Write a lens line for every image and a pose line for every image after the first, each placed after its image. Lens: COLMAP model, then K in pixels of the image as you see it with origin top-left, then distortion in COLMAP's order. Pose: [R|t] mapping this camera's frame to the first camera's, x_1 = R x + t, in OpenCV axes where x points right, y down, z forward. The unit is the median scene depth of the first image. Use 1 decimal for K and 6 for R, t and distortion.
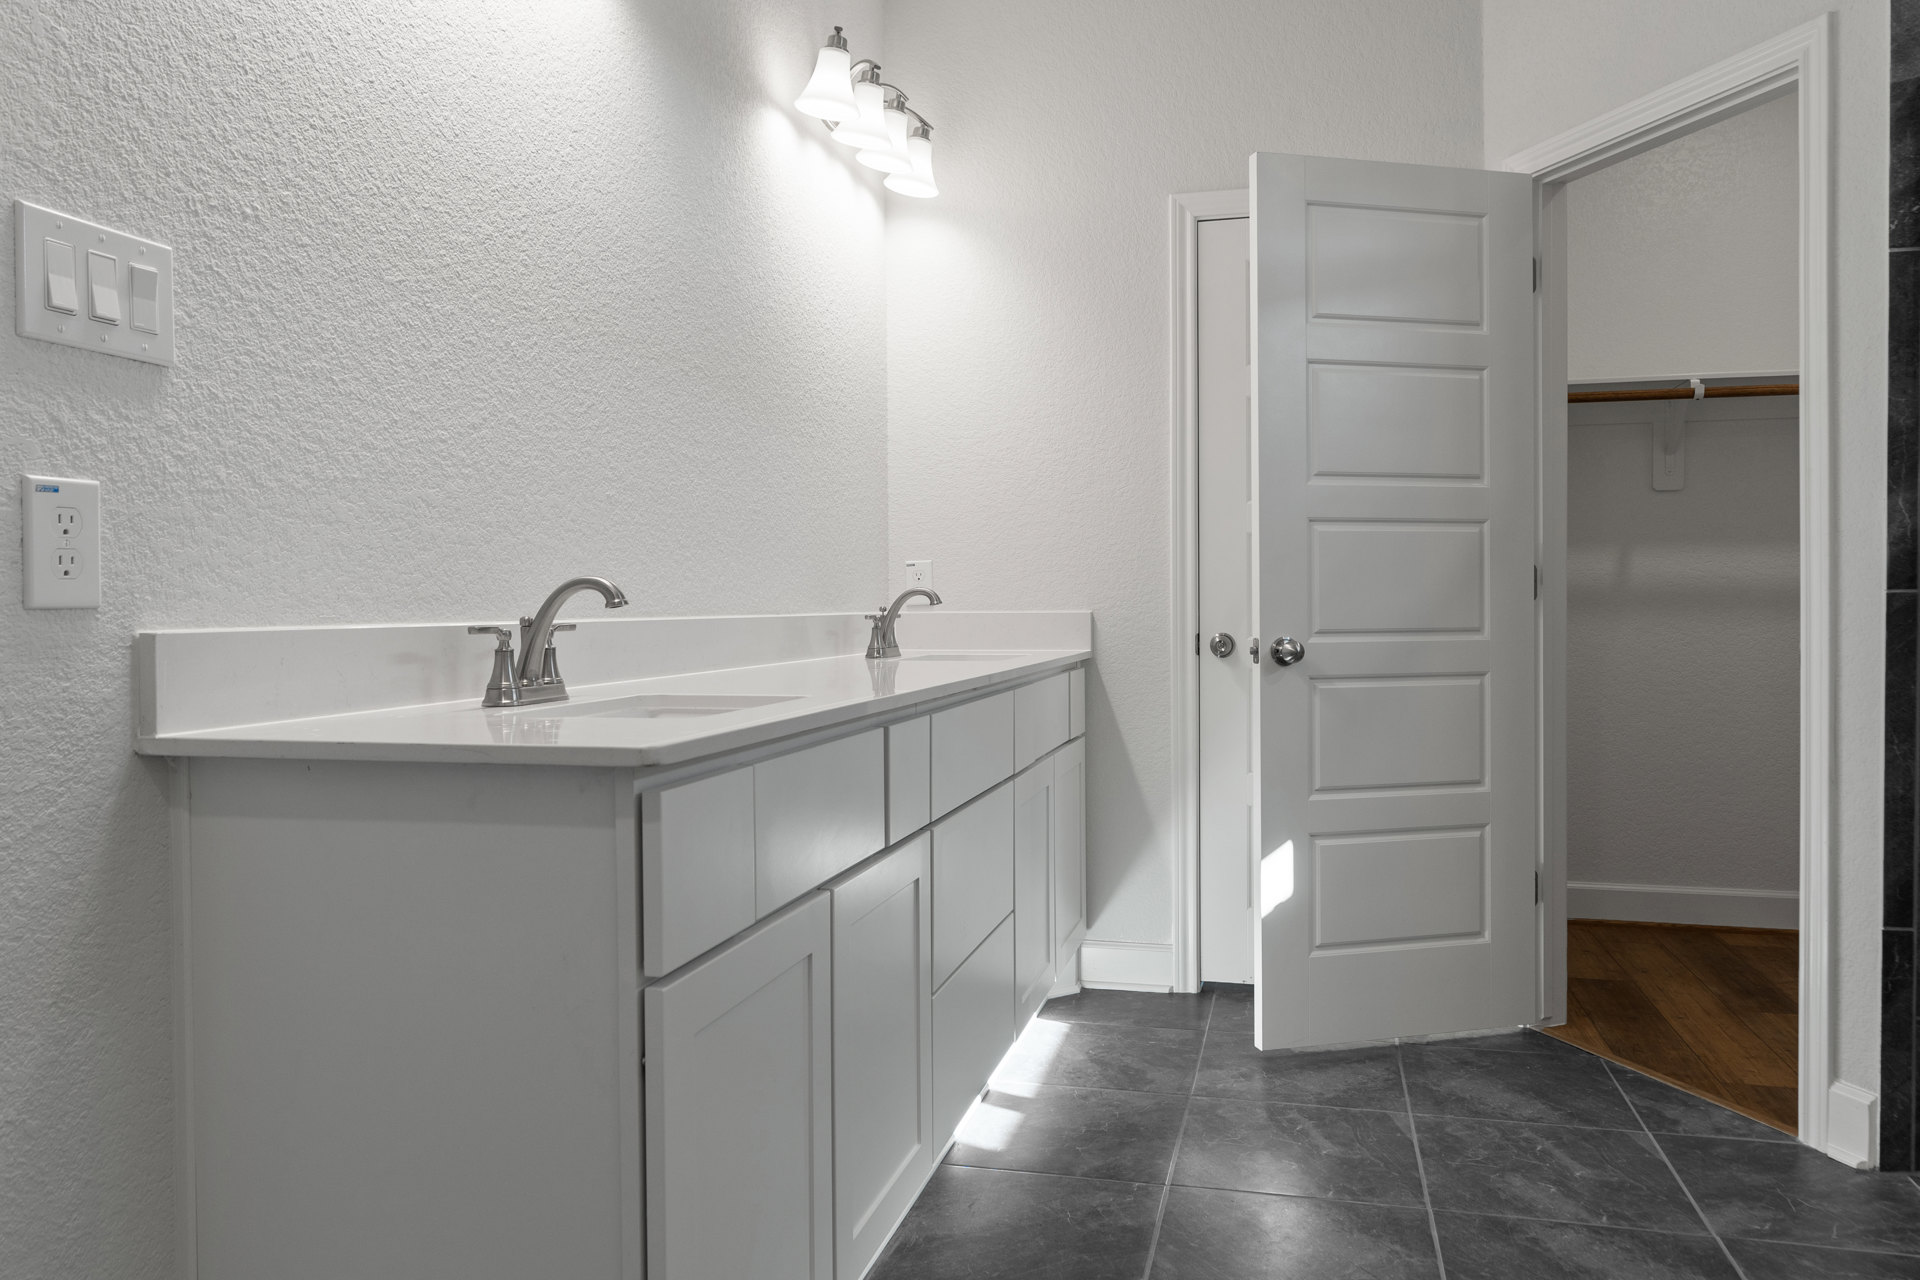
lens RADIAL K [[1319.2, 0, 999.7], [0, 1319.2, 632.8], [0, 0, 1]] dist [-0.010360, 0.004472]
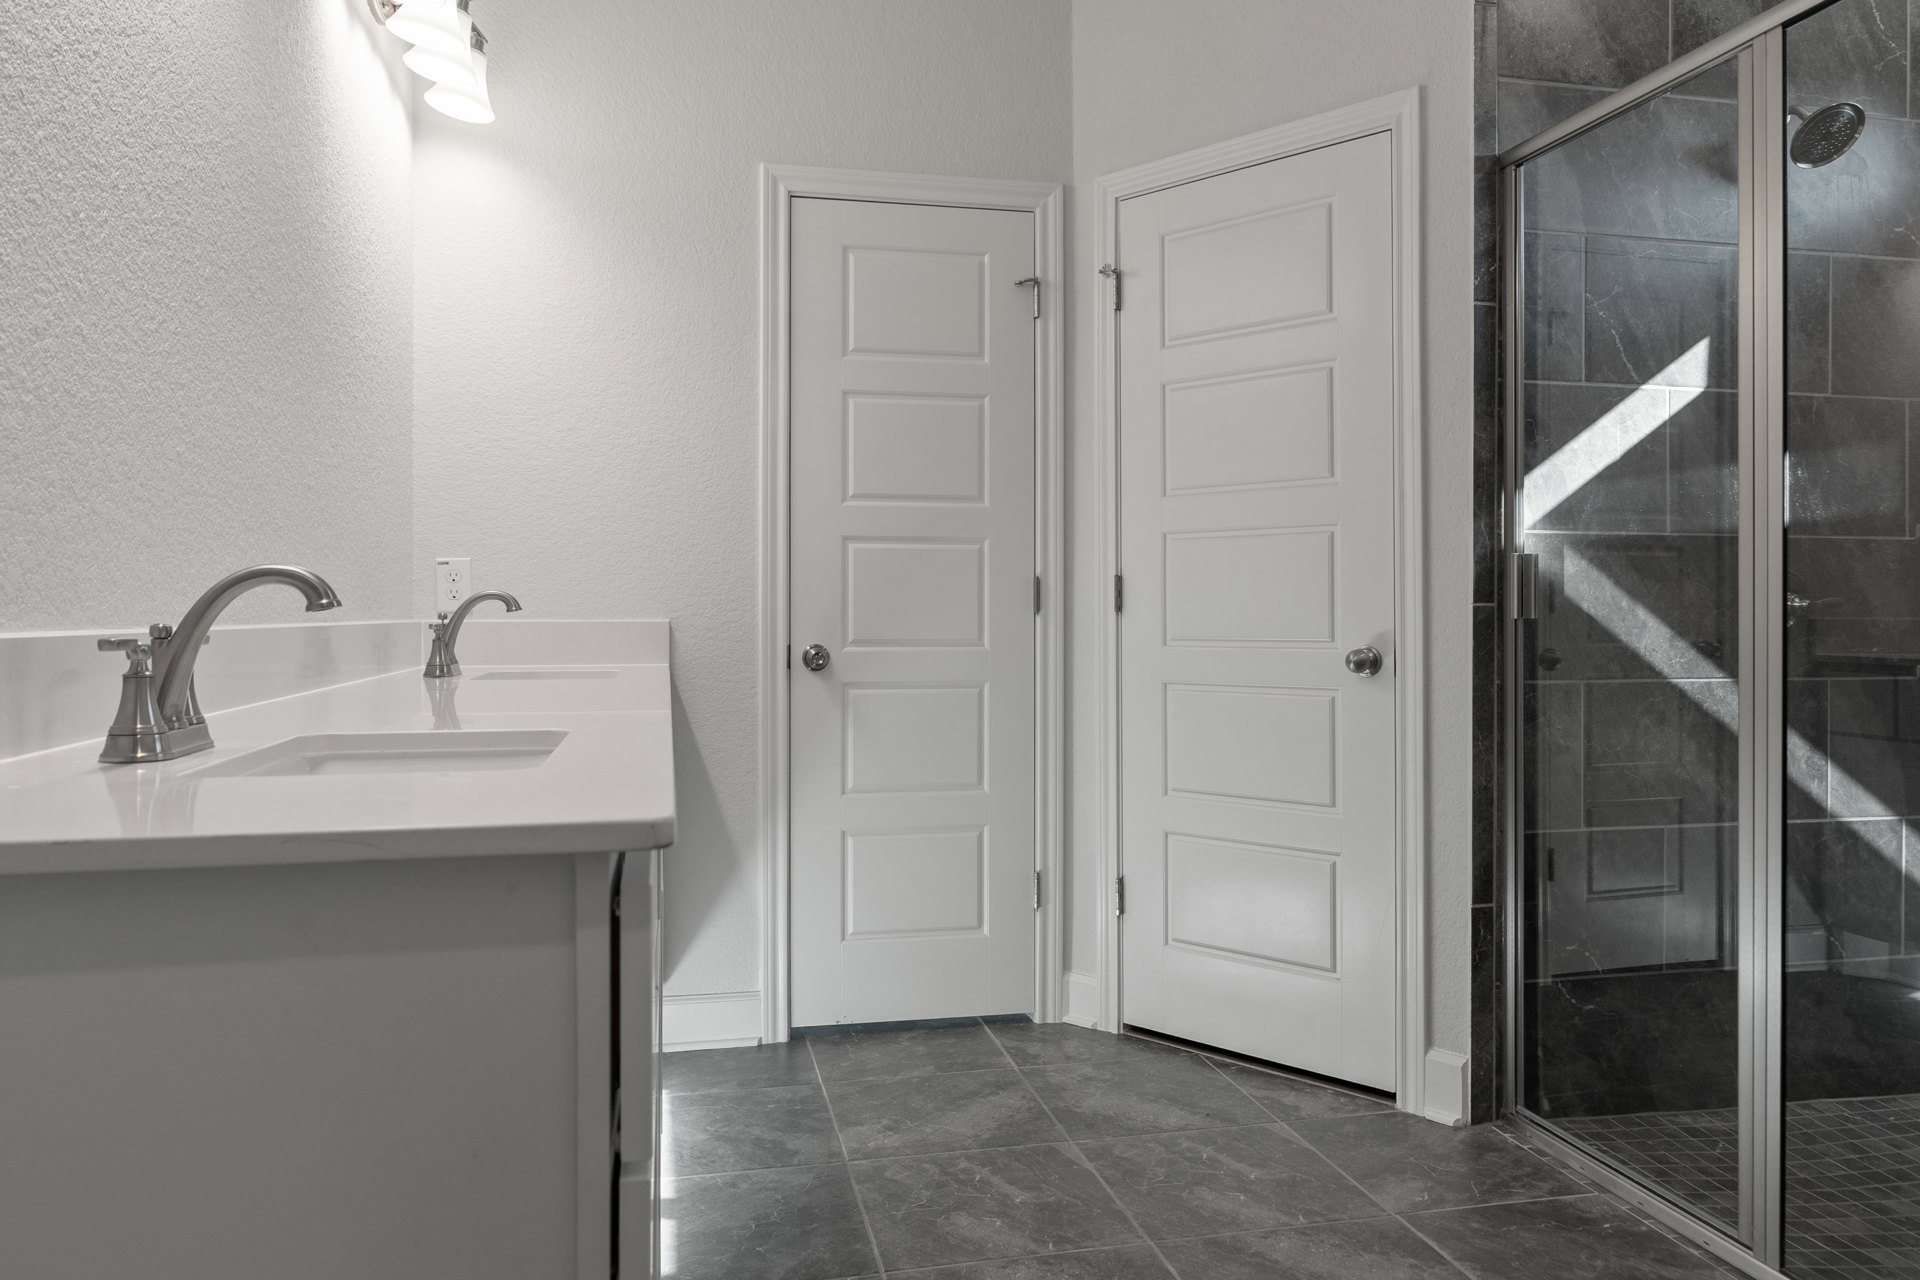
lens RADIAL K [[1344.8, 0, 980.9], [0, 1344.8, 611.2], [0, 0, 1]] dist [-0.012231, 0.005210]
pose [[0.896657, 0.006522, 0.442677, -0.207216], [0.004128, 0.999725, -0.023091, -0.001033], [-0.442706, 0.022532, 0.896384, 0.155107]]
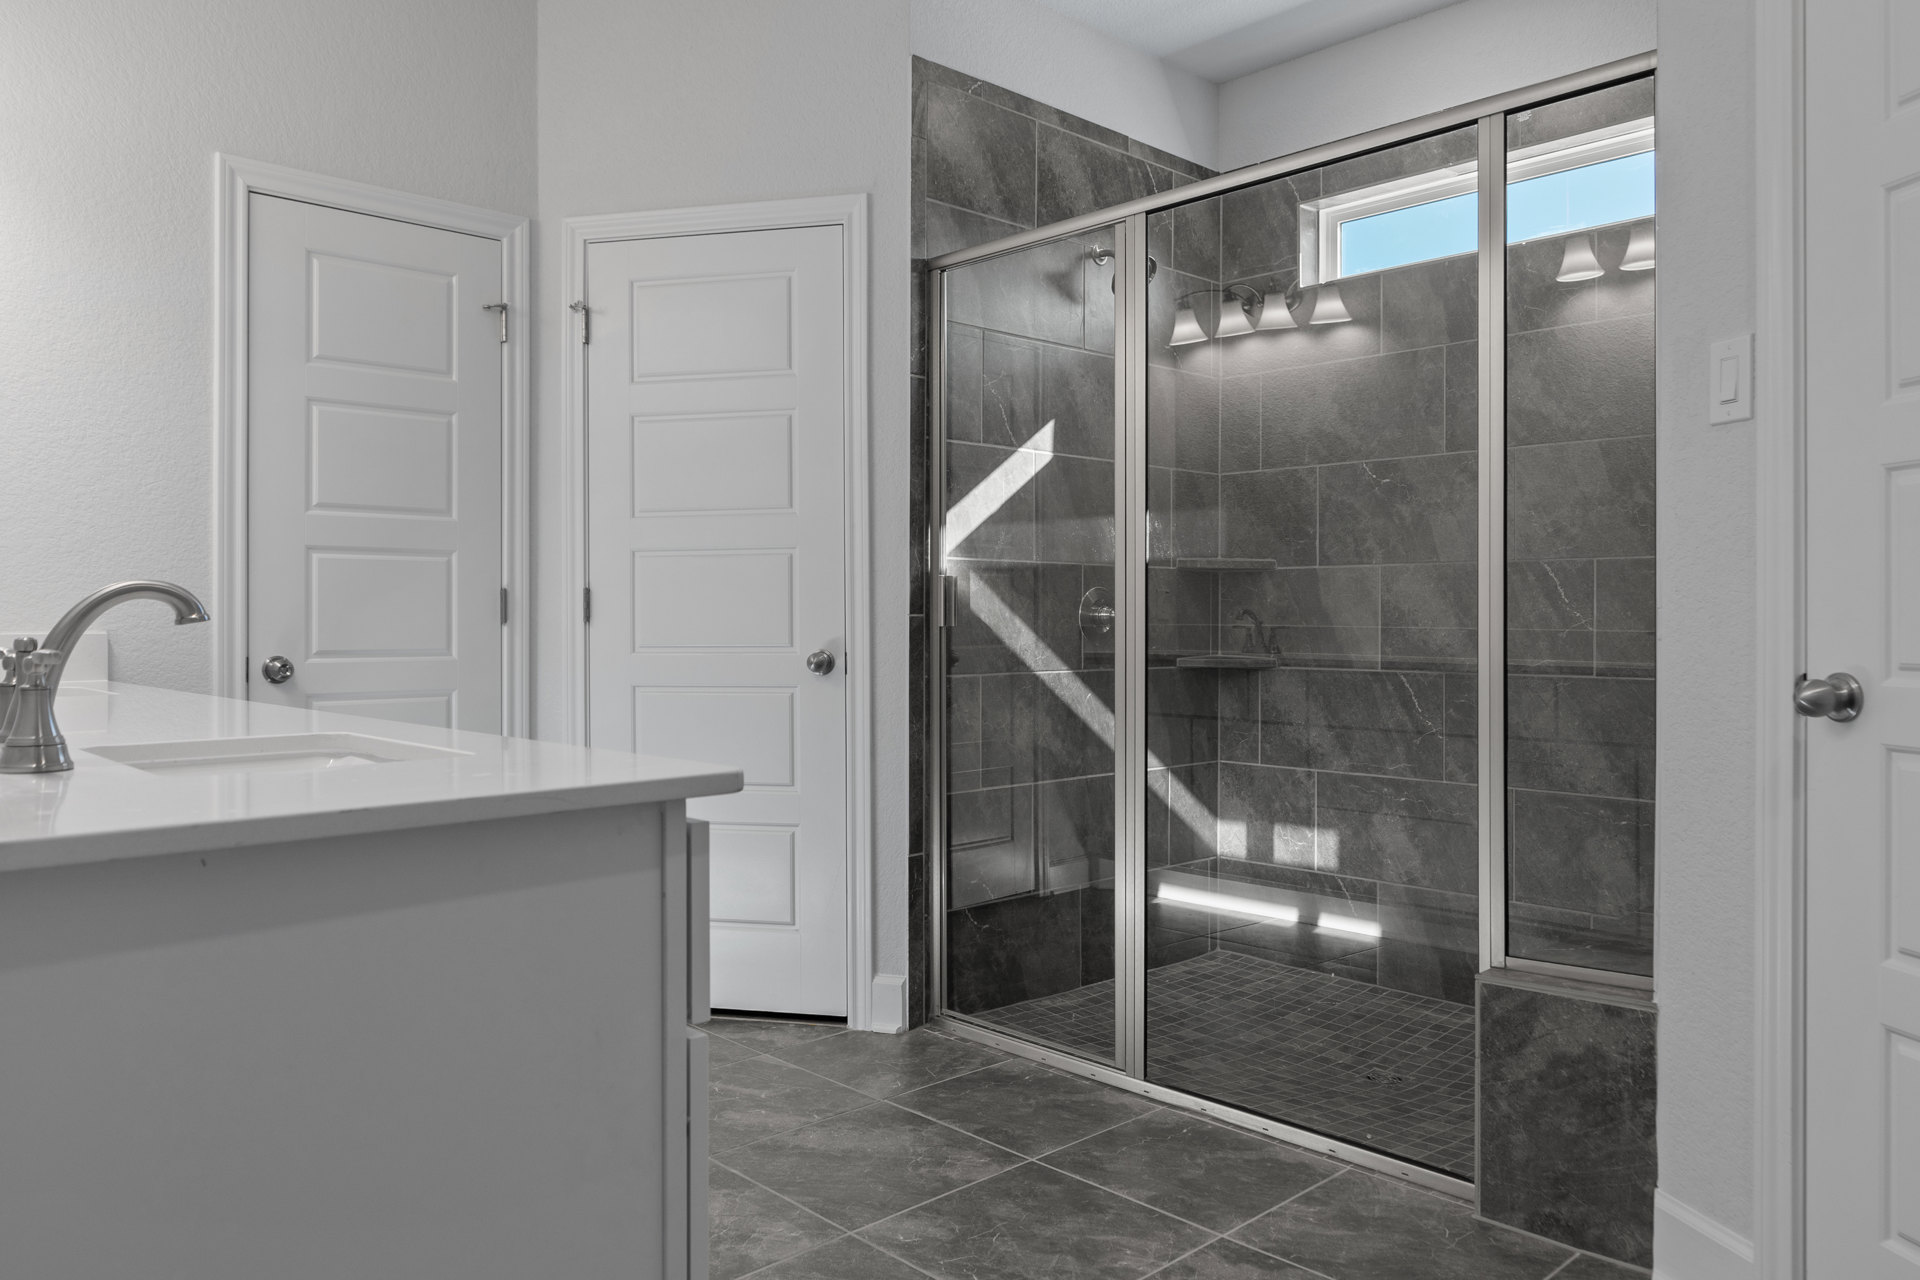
lens RADIAL K [[1324.6, 0, 973.4], [0, 1324.6, 624.4], [0, 0, 1]] dist [-0.015363, 0.007795]
pose [[0.543155, 0.002547, 0.839629, -0.472639], [0.017236, 0.999751, -0.014183, -0.000656], [-0.839456, 0.022175, 0.542975, 0.168613]]
